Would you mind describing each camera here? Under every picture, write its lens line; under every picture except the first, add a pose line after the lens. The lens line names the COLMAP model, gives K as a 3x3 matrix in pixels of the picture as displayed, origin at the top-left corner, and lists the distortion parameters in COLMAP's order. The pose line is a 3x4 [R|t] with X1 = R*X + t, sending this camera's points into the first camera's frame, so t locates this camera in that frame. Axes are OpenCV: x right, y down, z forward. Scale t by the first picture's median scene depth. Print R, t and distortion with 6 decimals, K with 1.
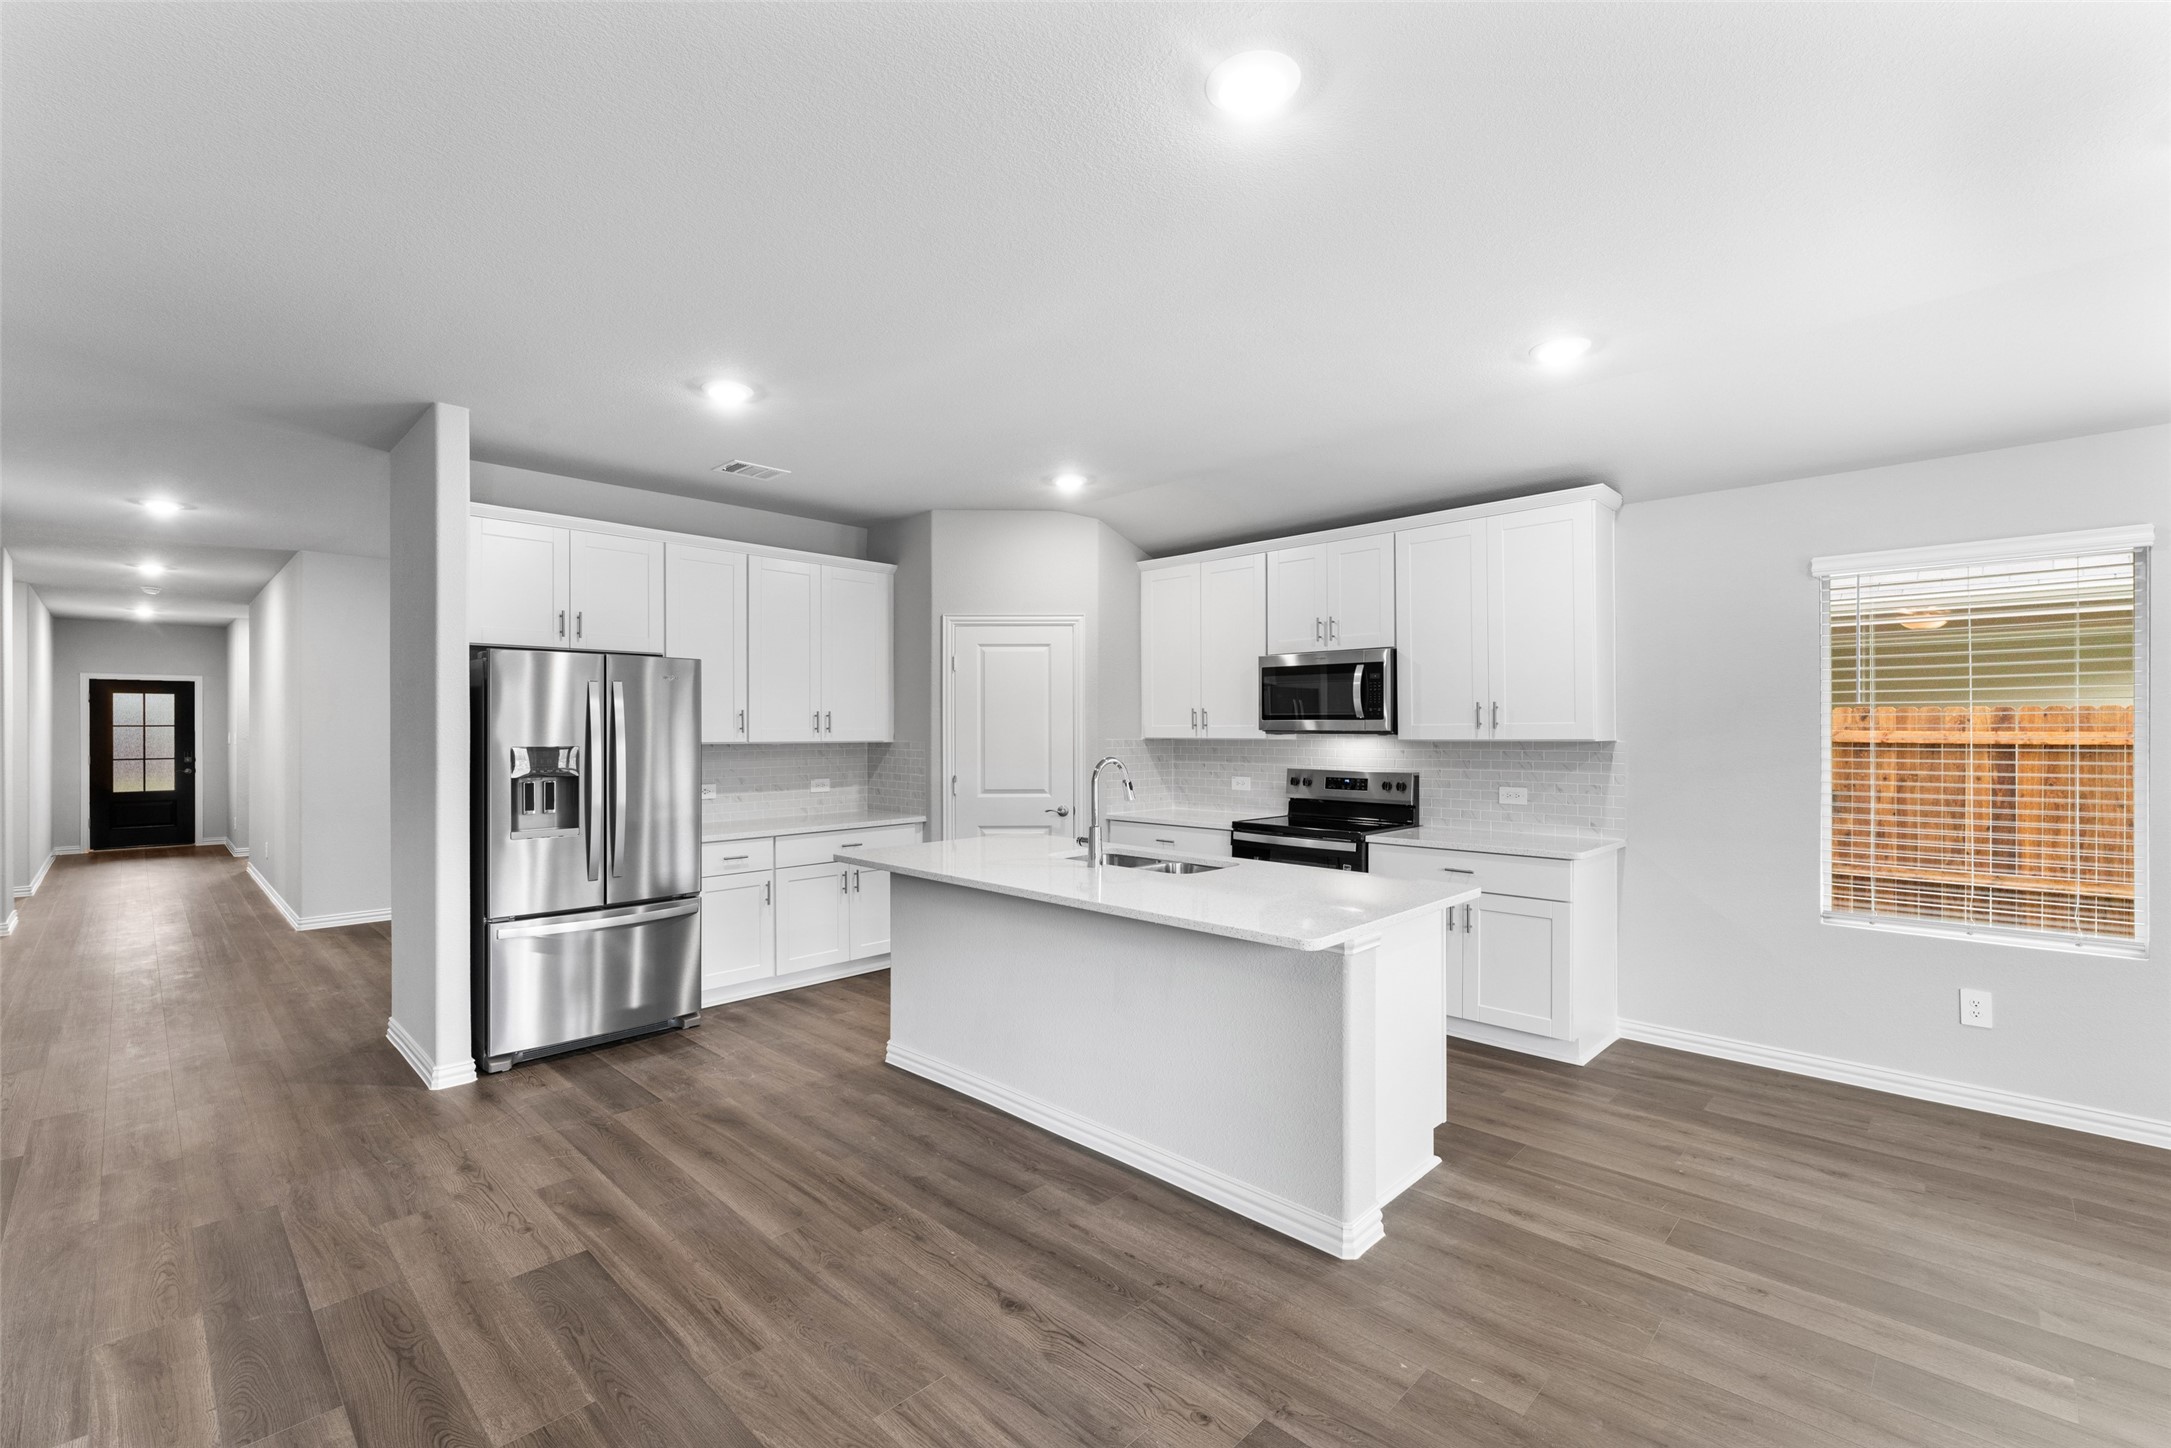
lens RADIAL K [[933.3, 0, 1081.7], [0, 933.3, 725.0], [0, 0, 1]] dist [-0.009055, 0.000548]
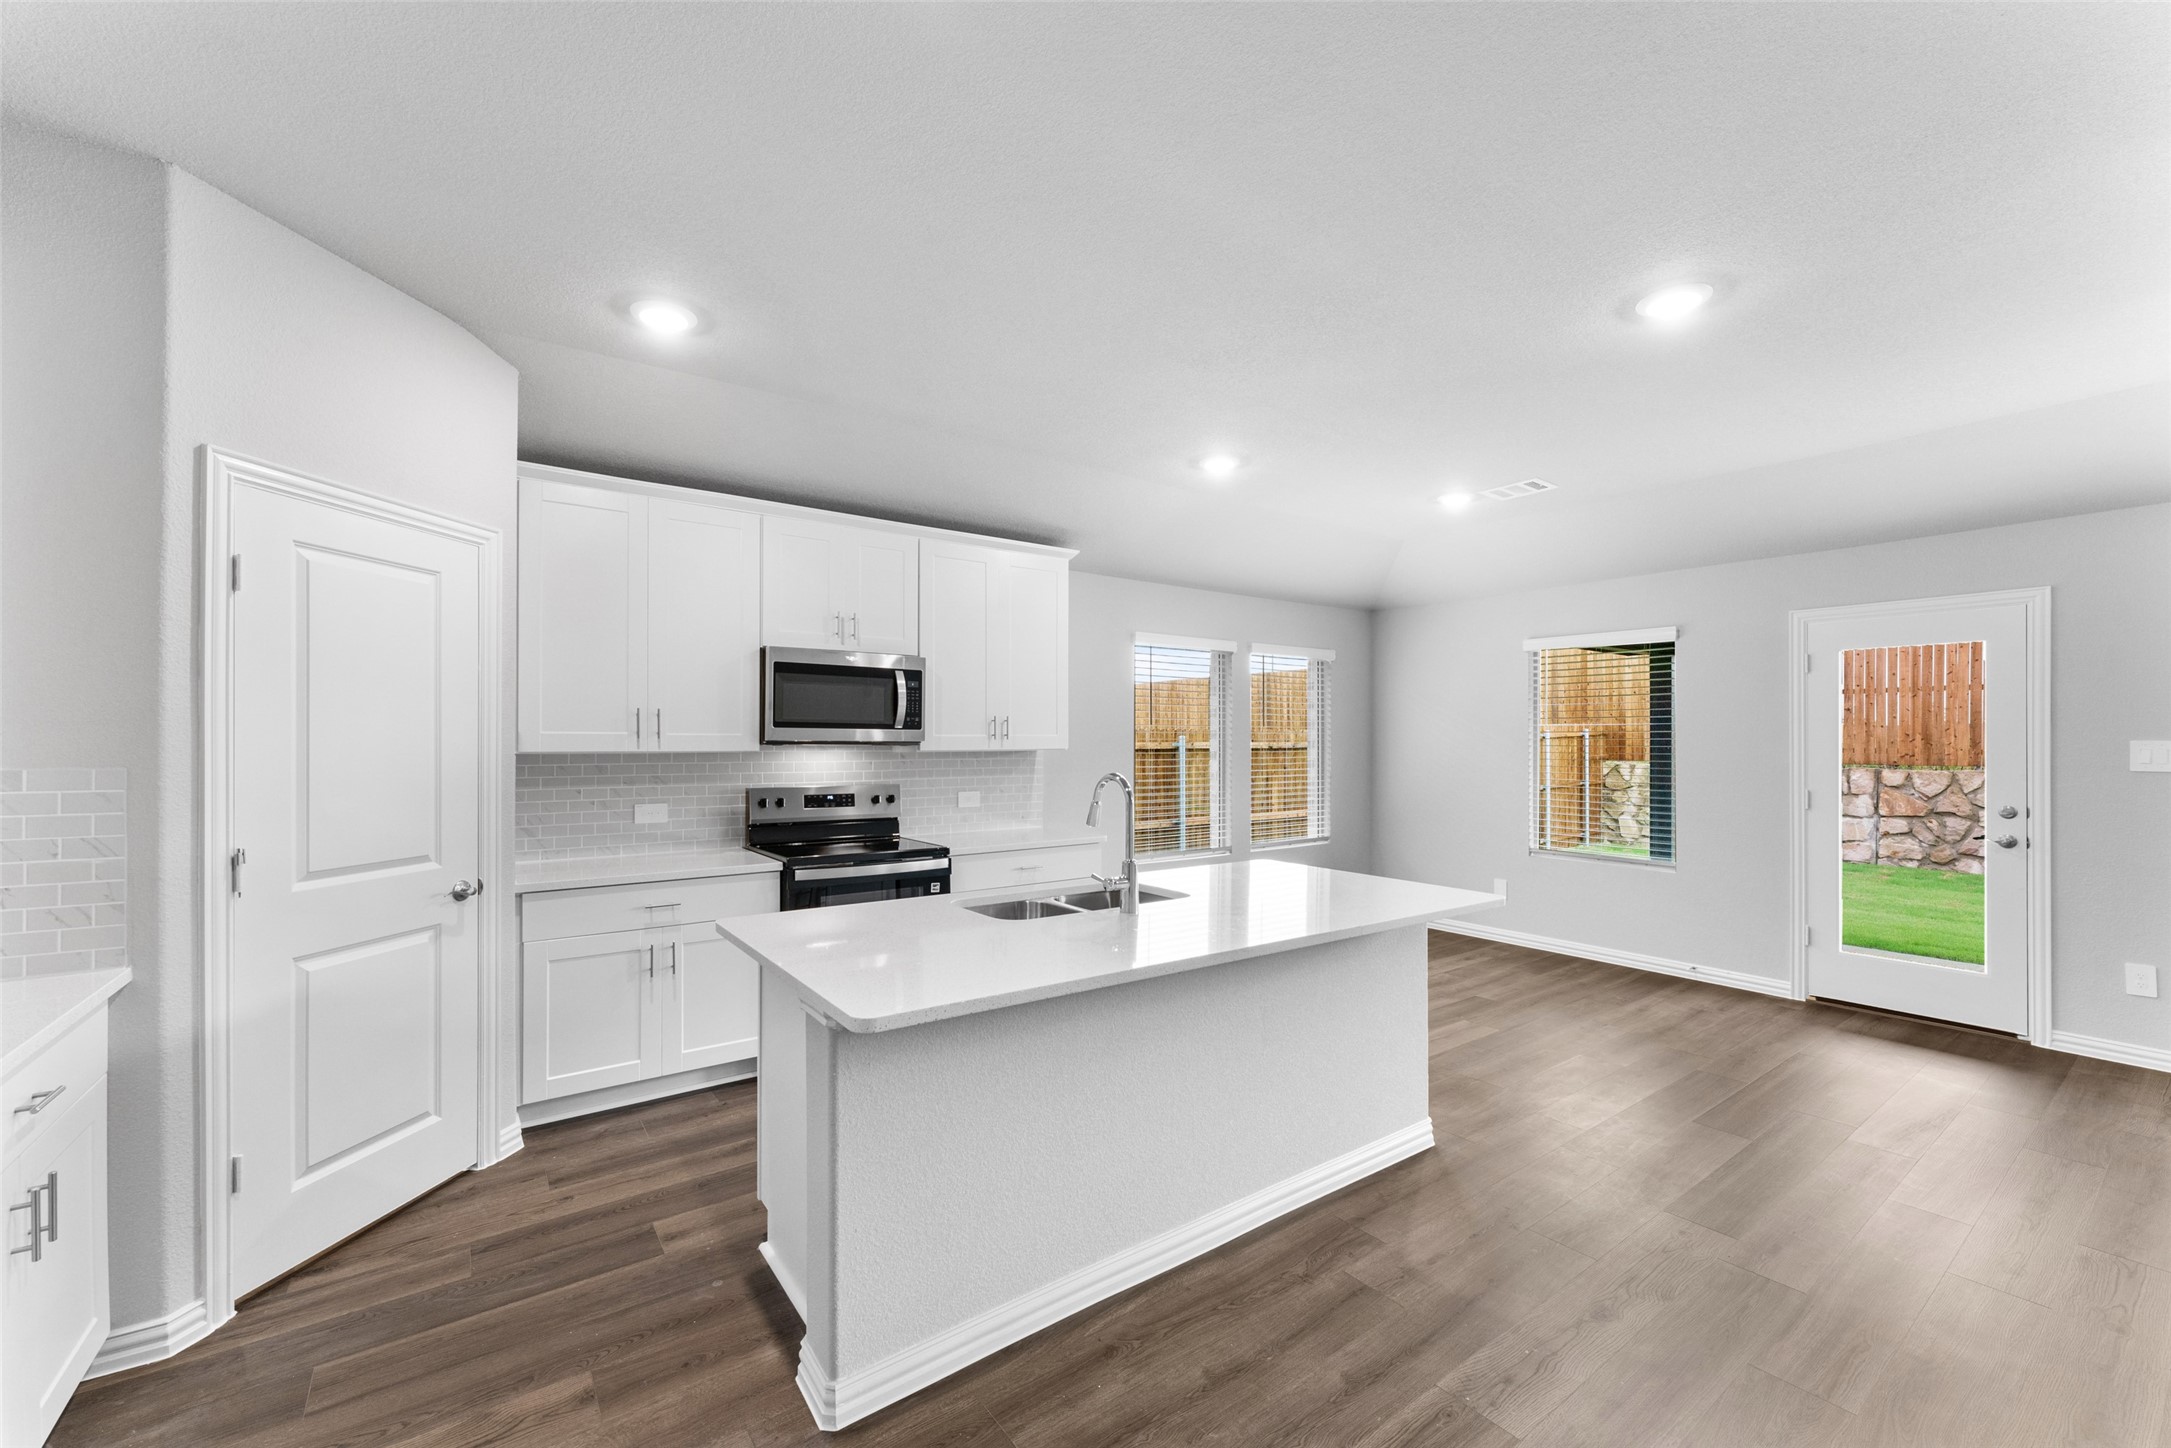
lens RADIAL K [[861.9, 0, 1079.1], [0, 861.9, 741.3], [0, 0, 1]] dist [0.001548, -0.000064]
pose [[0.172747, 0.002104, 0.984964, -0.641394], [-0.007563, 0.999971, -0.000810, 0.007014], [-0.984937, -0.007309, 0.172758, 0.823433]]
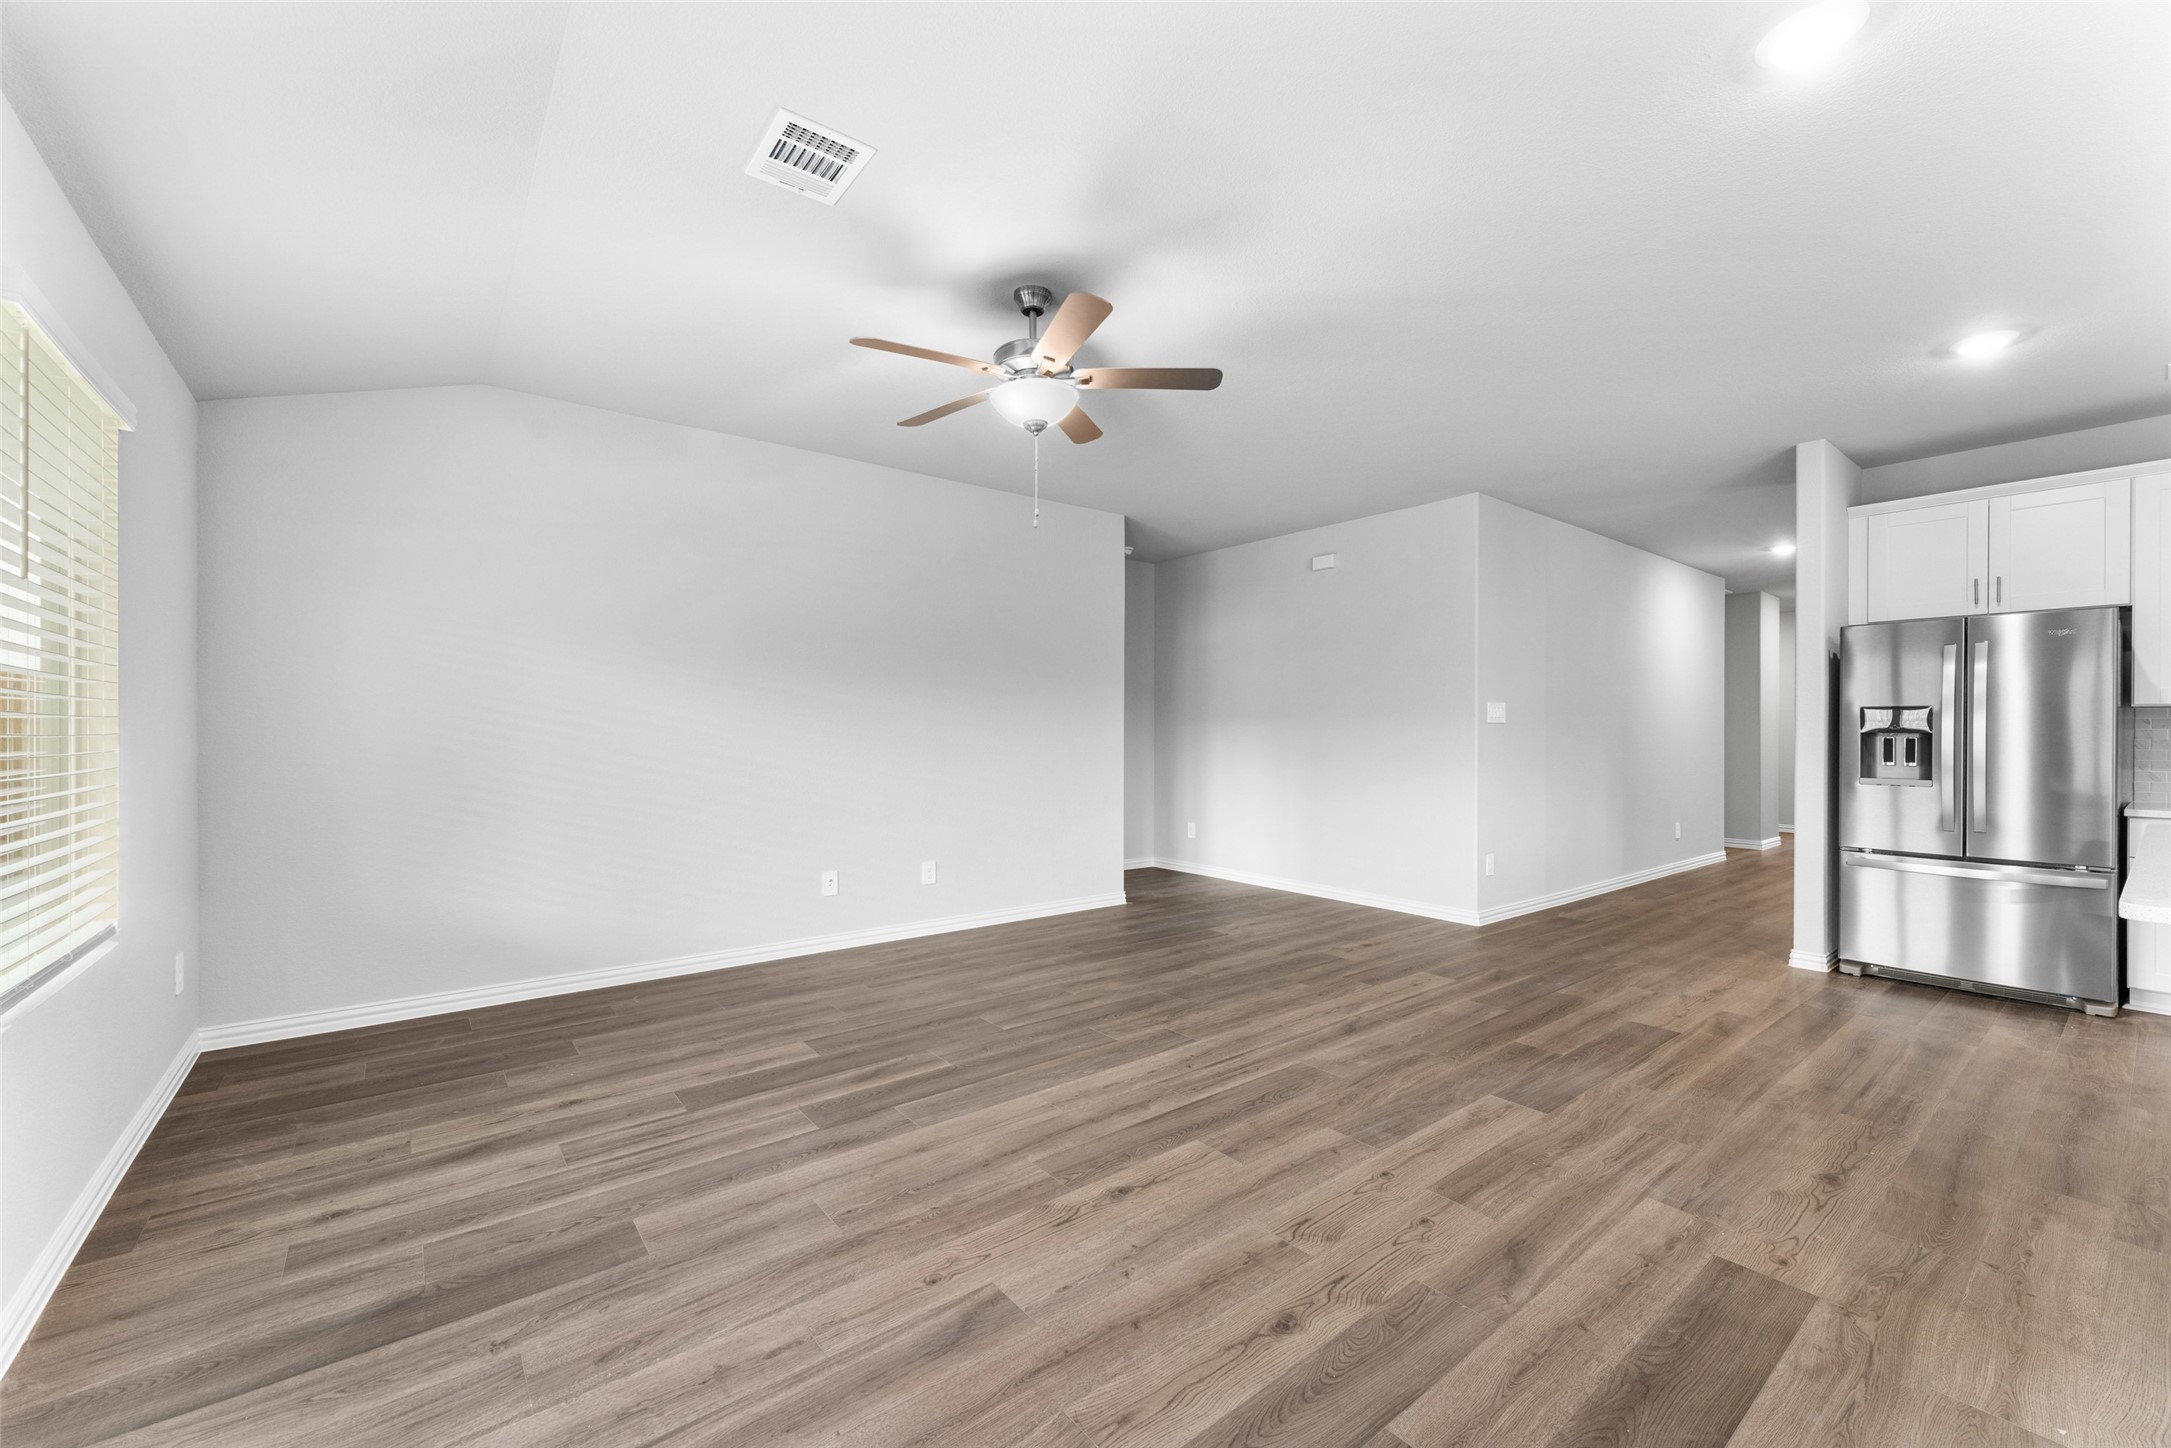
lens RADIAL K [[861.9, 0, 1087.4], [0, 861.9, 730.4], [0, 0, 1]] dist [0.001548, -0.000064]
pose [[-0.118499, 0.001585, -0.992953, 0.612751], [0.000647, 0.999999, 0.001519, 0.053155], [0.992954, -0.000462, -0.118500, 0.146513]]
